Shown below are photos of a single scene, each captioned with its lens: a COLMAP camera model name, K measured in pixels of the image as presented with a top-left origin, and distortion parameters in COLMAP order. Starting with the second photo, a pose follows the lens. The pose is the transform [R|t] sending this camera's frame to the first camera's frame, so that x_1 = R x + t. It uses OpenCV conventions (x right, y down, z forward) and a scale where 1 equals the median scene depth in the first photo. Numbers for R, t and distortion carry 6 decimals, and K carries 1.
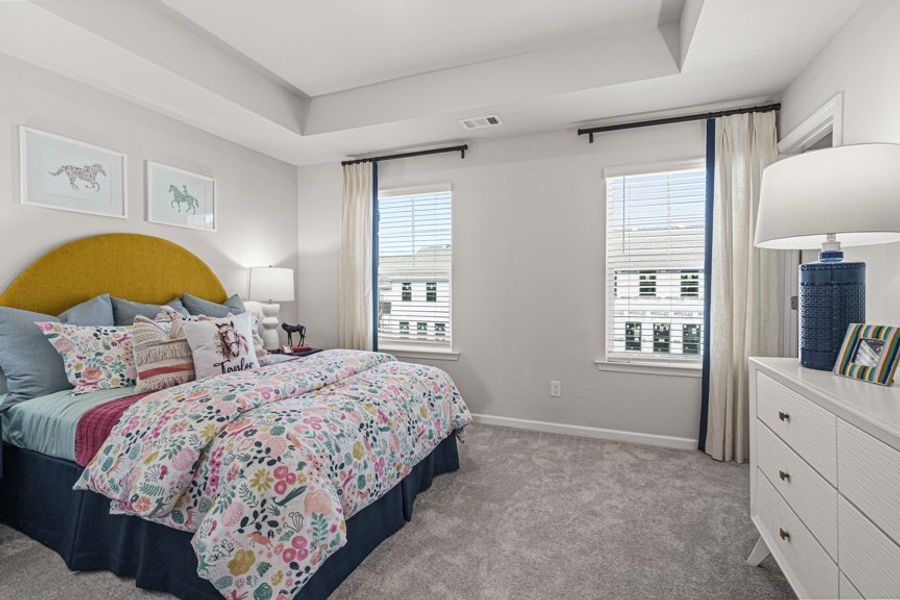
lens RADIAL K [[415.2, 0, 449.9], [0, 415.2, 296.4], [0, 0, 1]] dist [0.001857, 0.000287]
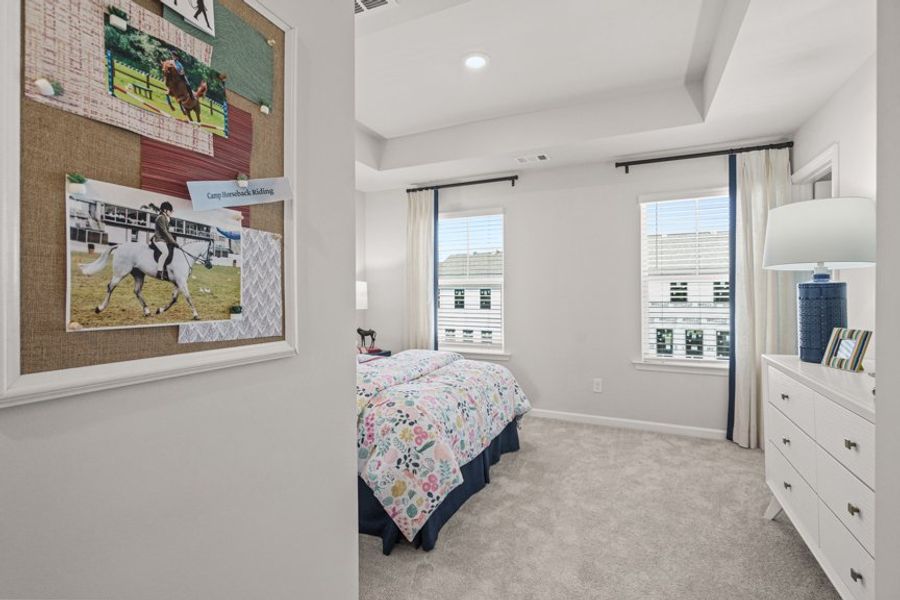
lens RADIAL K [[415.2, 0, 449.0], [0, 415.2, 291.9], [0, 0, 1]] dist [0.001857, 0.000287]
pose [[0.998161, -0.002606, -0.060558, -0.114387], [0.001076, 0.999680, -0.025277, -0.010758], [0.060604, 0.025165, 0.997845, -0.238448]]
